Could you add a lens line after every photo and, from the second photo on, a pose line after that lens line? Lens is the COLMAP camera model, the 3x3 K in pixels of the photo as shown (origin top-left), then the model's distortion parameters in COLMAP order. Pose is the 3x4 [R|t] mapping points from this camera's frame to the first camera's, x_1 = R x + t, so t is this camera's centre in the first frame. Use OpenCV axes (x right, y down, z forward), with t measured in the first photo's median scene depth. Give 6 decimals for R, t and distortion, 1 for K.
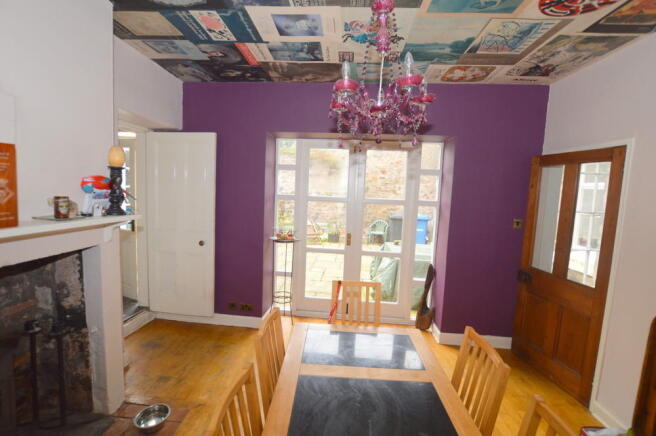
lens RADIAL K [[294.3, 0, 325.3], [0, 294.3, 213.4], [0, 0, 1]] dist [-0.025547, -0.000221]
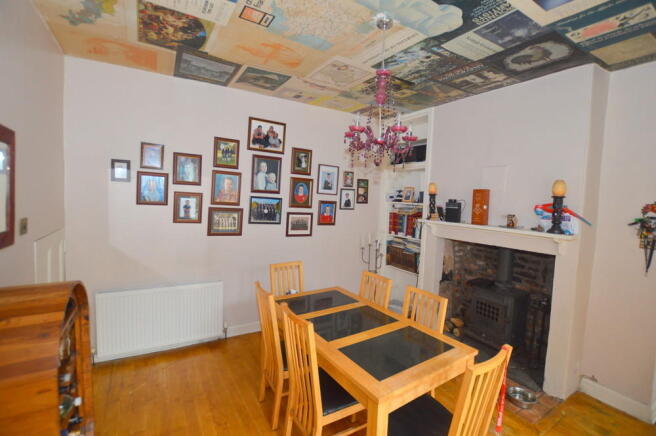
lens RADIAL K [[294.3, 0, 325.3], [0, 294.3, 213.4], [0, 0, 1]] dist [-0.025547, -0.000221]
pose [[-0.806742, -0.043297, -0.589315, 0.774705], [-0.129710, 0.985963, 0.105128, -0.077796], [0.576492, 0.161251, -0.801034, 1.298240]]
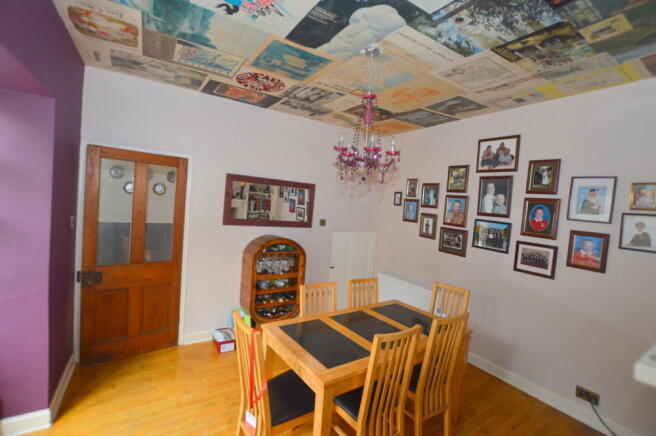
lens RADIAL K [[294.3, 0, 325.3], [0, 294.3, 213.4], [0, 0, 1]] dist [-0.025547, -0.000221]
pose [[-0.596925, -0.113130, 0.794281, -0.618606], [-0.020850, 0.991861, 0.125603, -0.160047], [-0.802026, 0.058415, -0.594426, 1.341887]]
